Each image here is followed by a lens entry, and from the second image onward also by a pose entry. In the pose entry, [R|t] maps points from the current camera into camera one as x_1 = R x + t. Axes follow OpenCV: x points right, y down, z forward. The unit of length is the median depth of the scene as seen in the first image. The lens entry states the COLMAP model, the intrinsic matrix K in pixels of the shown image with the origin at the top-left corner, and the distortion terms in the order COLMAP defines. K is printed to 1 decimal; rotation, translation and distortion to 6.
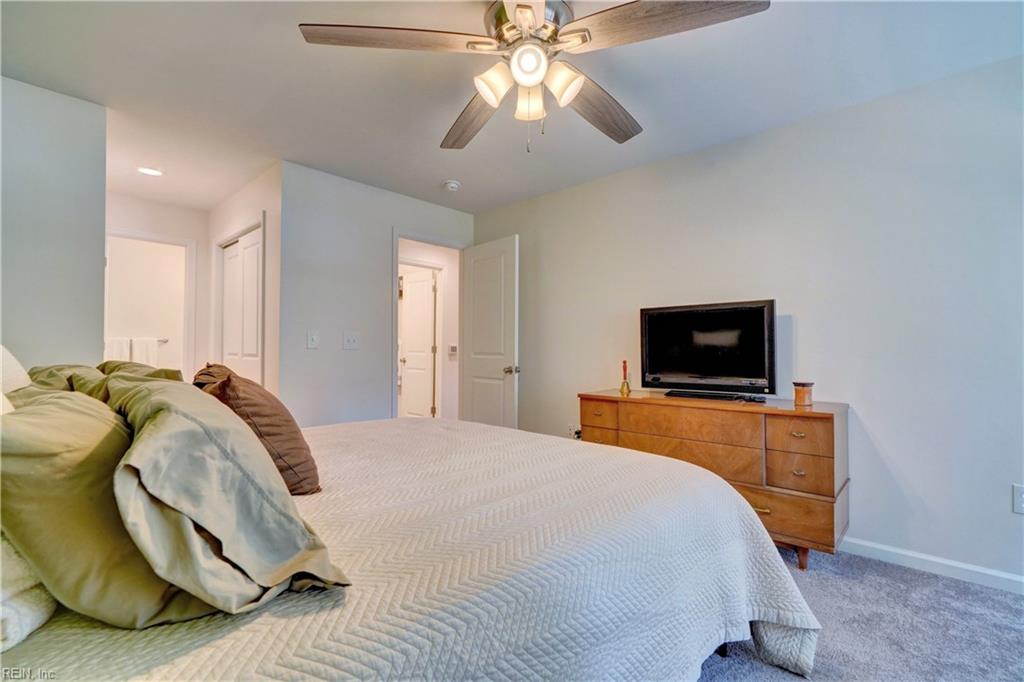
lens RADIAL K [[457.2, 0, 511.9], [0, 457.2, 341.3], [0, 0, 1]] dist [-0.010196, 0.002279]
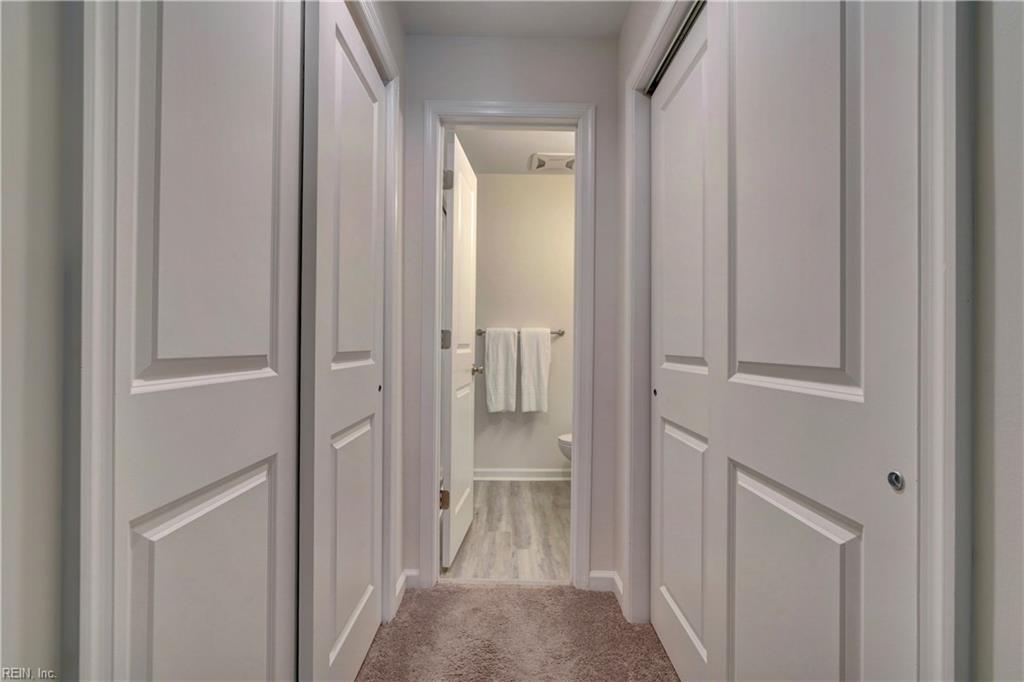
lens RADIAL K [[457.2, 0, 512.2], [0, 457.2, 340.5], [0, 0, 1]] dist [-0.010196, 0.002279]
pose [[0.691071, -0.002310, -0.722784, -0.422181], [0.001969, 0.999997, -0.001312, 0.013887], [0.722785, -0.000517, 0.691073, 0.625714]]
